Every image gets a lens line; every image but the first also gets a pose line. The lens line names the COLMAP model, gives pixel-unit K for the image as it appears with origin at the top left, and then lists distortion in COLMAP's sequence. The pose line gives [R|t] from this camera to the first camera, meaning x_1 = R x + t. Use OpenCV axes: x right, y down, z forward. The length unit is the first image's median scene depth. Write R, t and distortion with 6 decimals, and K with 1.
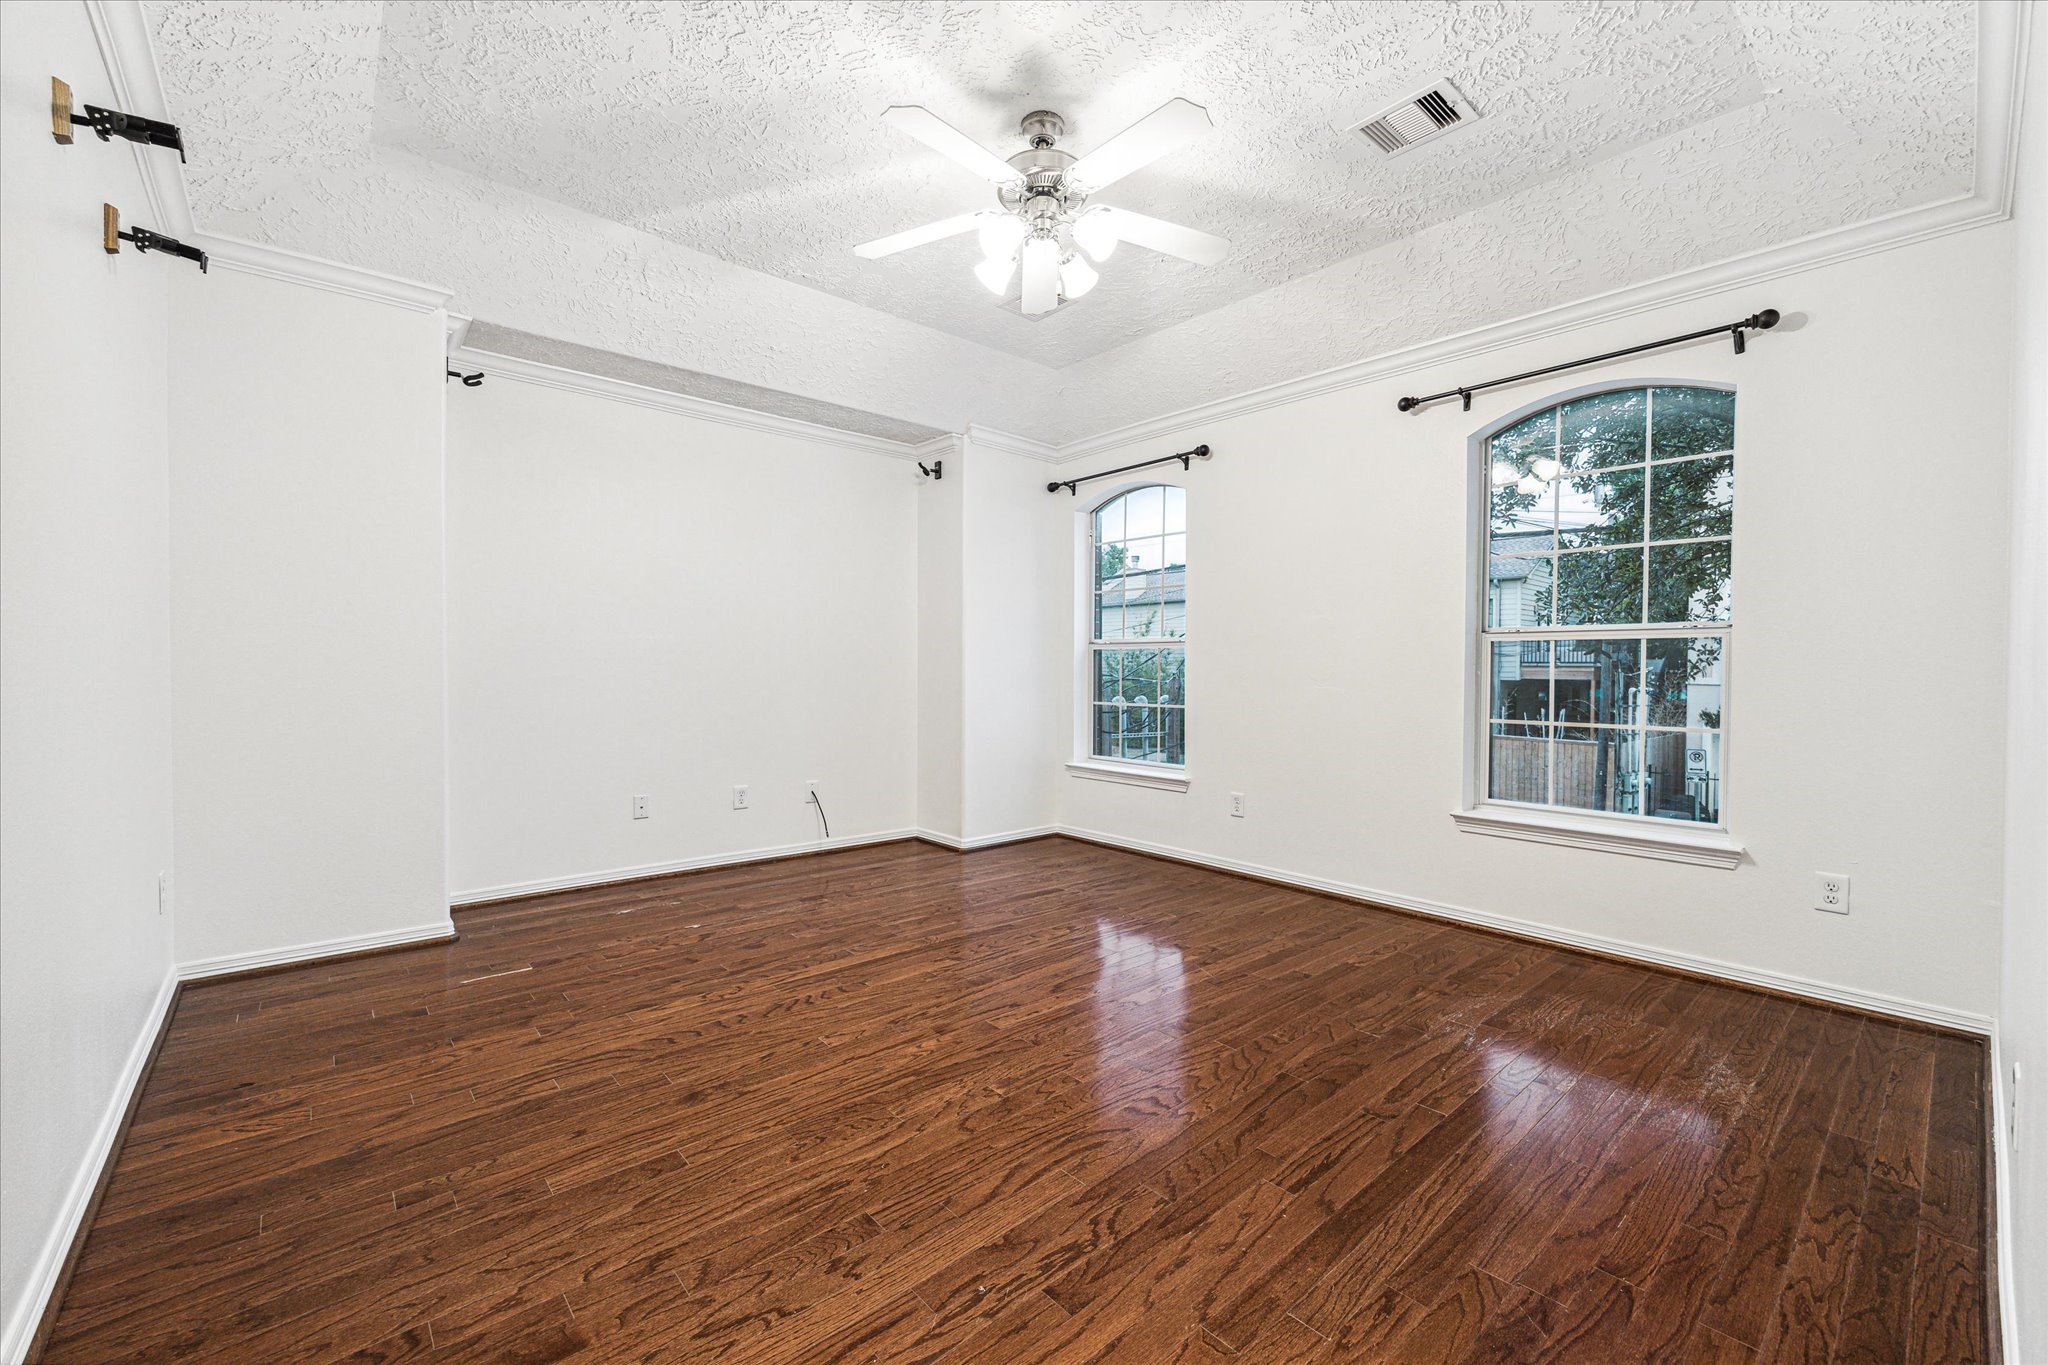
lens RADIAL K [[829.0, 0, 1024.0], [0, 829.0, 682.5], [0, 0, 1]] dist [-0.001089, -0.000118]
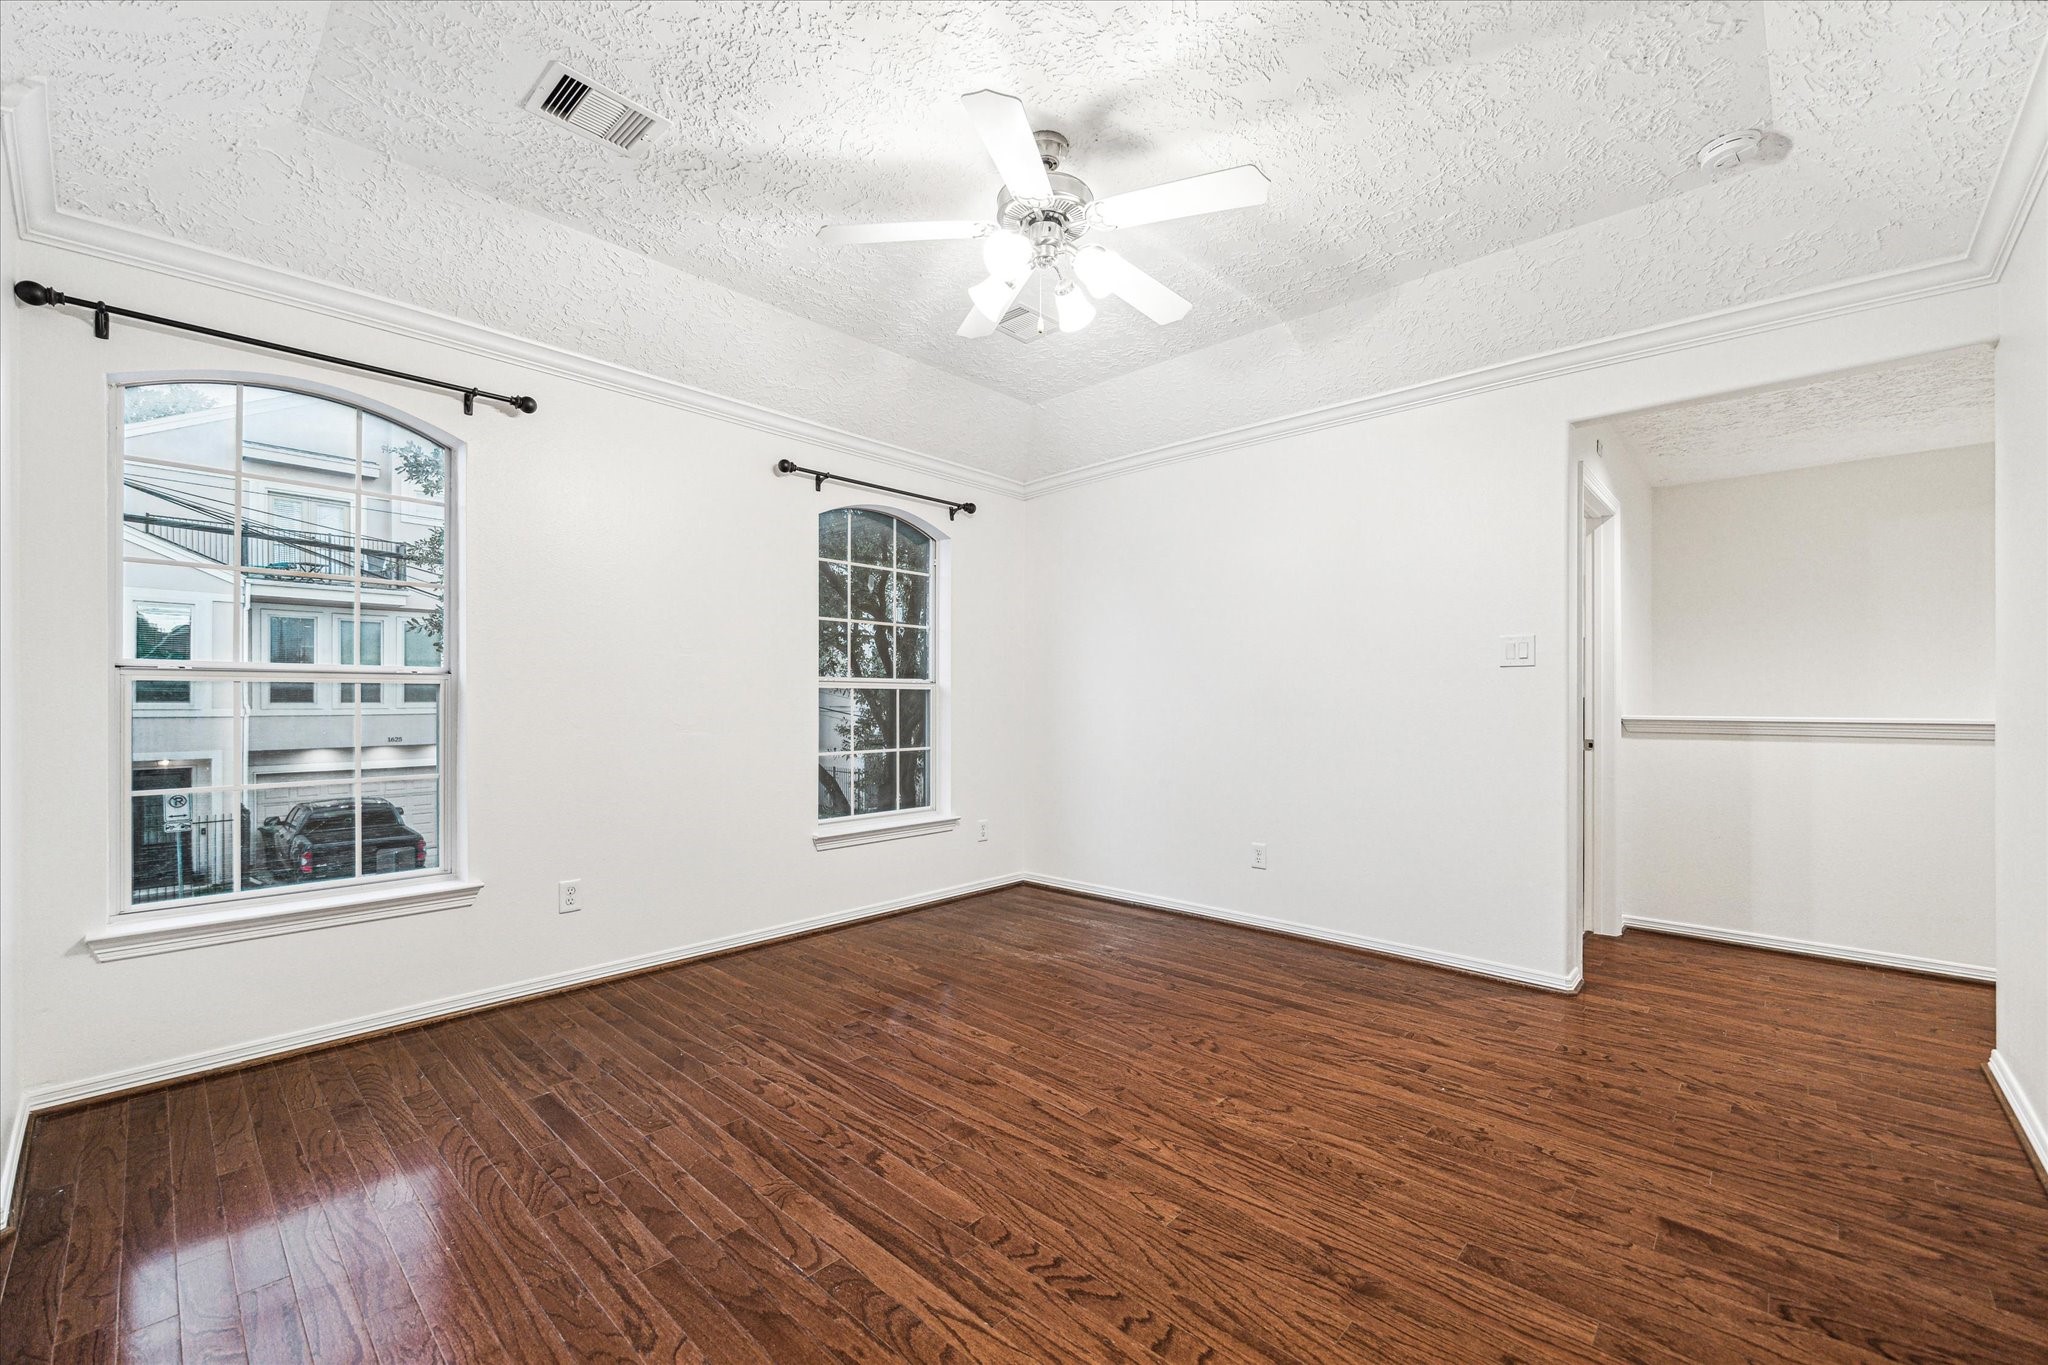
lens RADIAL K [[829.0, 0, 1024.0], [0, 829.0, 682.5], [0, 0, 1]] dist [-0.001089, -0.000118]
pose [[-0.102261, 0.017144, 0.994610, -1.077901], [0.015505, 0.999757, -0.015638, -0.062166], [-0.994637, 0.013822, -0.102502, 1.298151]]
